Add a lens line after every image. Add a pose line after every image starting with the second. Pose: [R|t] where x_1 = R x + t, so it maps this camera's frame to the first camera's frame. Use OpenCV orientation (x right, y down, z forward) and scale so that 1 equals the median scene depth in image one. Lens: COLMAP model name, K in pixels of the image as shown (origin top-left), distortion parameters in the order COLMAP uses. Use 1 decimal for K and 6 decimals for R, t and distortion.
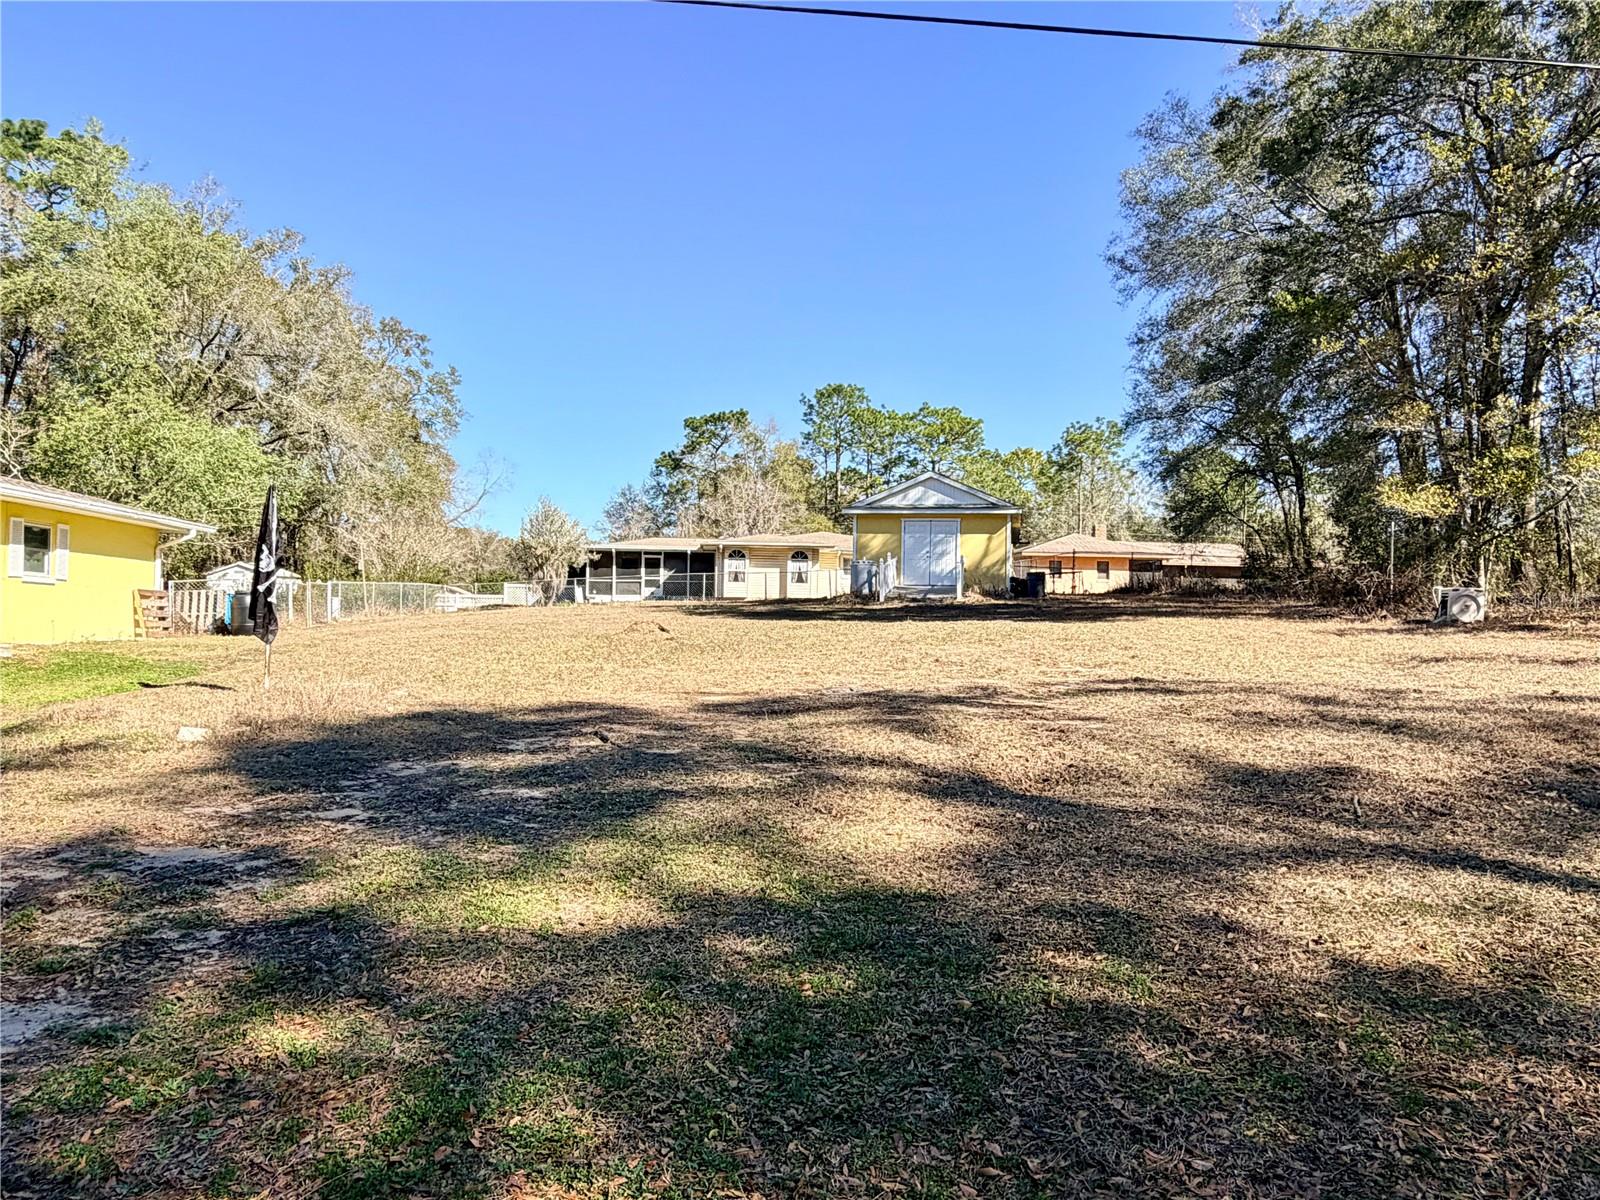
lens RADIAL K [[1135.8, 0, 809.2], [0, 1135.8, 604.4], [0, 0, 1]] dist [0.005153, -0.000368]
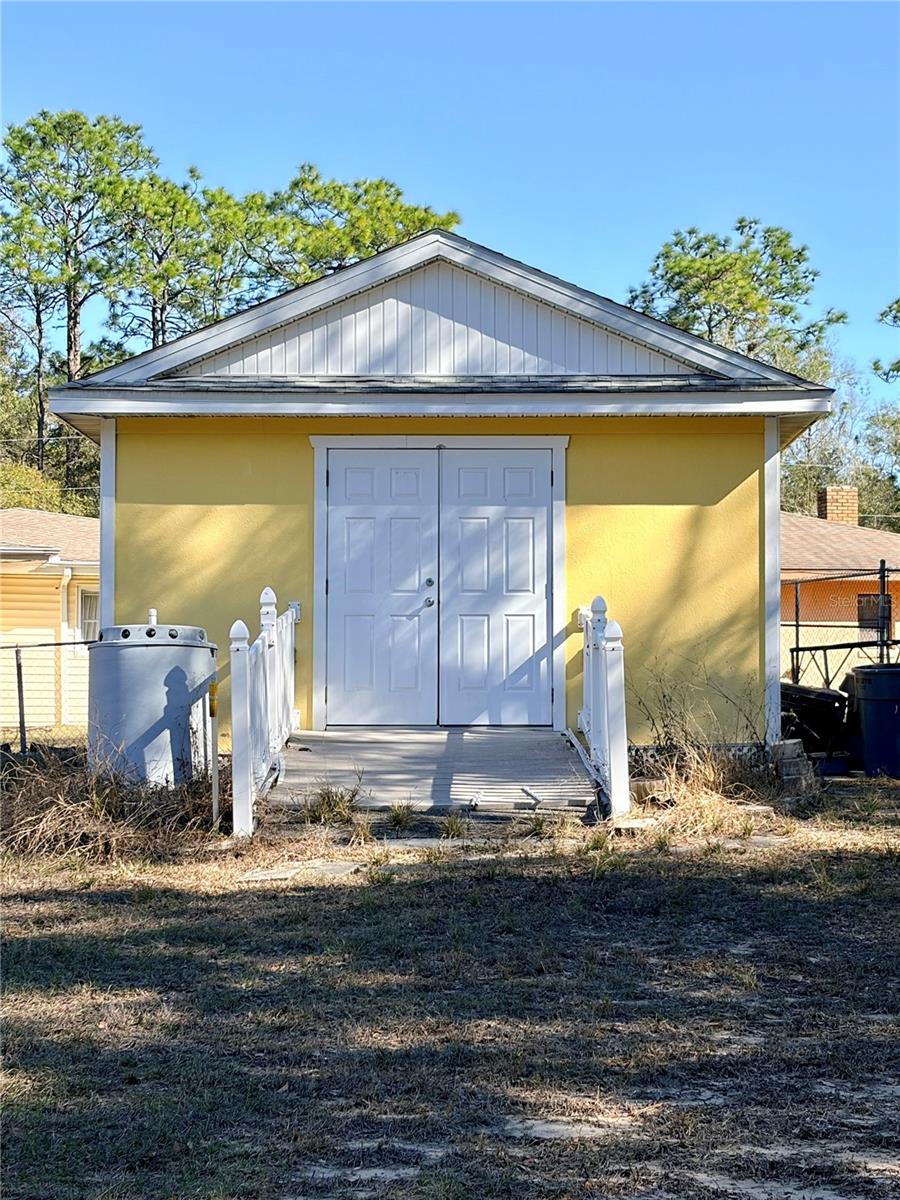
lens RADIAL K [[2478.6, 0, 449.6], [0, 2478.6, 600.3], [0, 0, 1]] dist [0.173795, 0.000000]
pose [[0.985546, -0.008070, 0.169214, 0.021320], [0.013185, 0.999489, -0.029121, -0.025641], [-0.168892, 0.030931, 0.985149, 0.464948]]
